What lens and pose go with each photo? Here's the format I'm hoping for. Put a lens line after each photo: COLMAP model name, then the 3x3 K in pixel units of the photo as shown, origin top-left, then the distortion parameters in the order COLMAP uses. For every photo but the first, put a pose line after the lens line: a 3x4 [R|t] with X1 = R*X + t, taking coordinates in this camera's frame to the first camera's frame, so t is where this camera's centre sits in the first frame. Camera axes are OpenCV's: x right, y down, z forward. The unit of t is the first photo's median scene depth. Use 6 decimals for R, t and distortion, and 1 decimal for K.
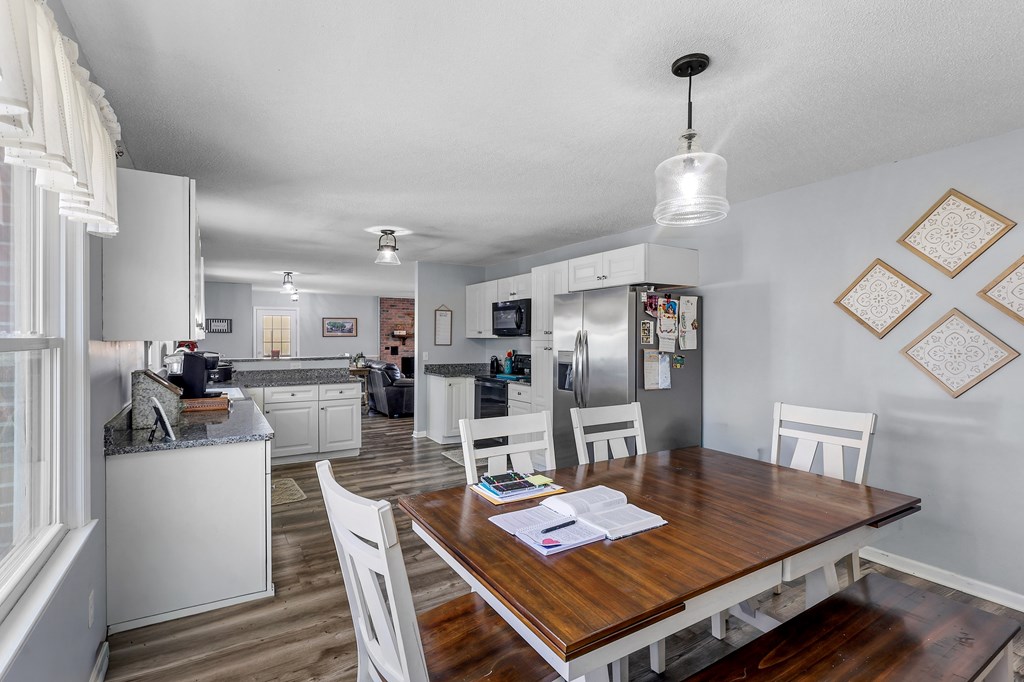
lens RADIAL K [[485.9, 0, 538.5], [0, 485.9, 340.4], [0, 0, 1]] dist [-0.002533, 0.001446]
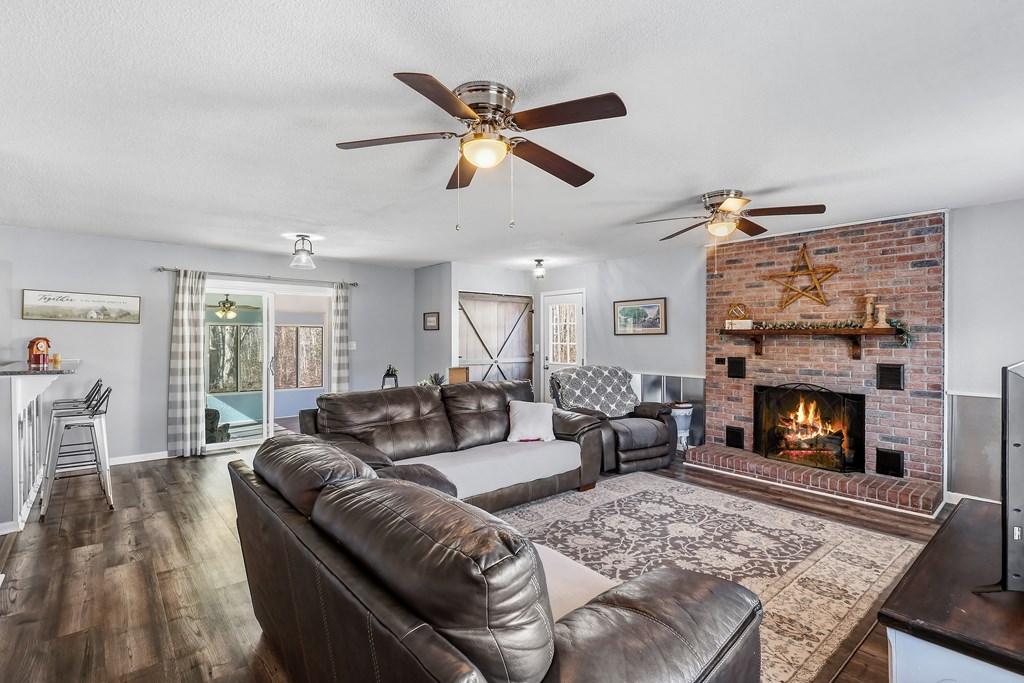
lens RADIAL K [[485.9, 0, 512.1], [0, 485.9, 342.5], [0, 0, 1]] dist [-0.002533, 0.001446]
pose [[0.105610, 0.011254, -0.994344, 0.205719], [-0.005007, 0.999929, 0.010786, -0.007517], [0.994395, 0.003840, 0.105659, 1.459282]]
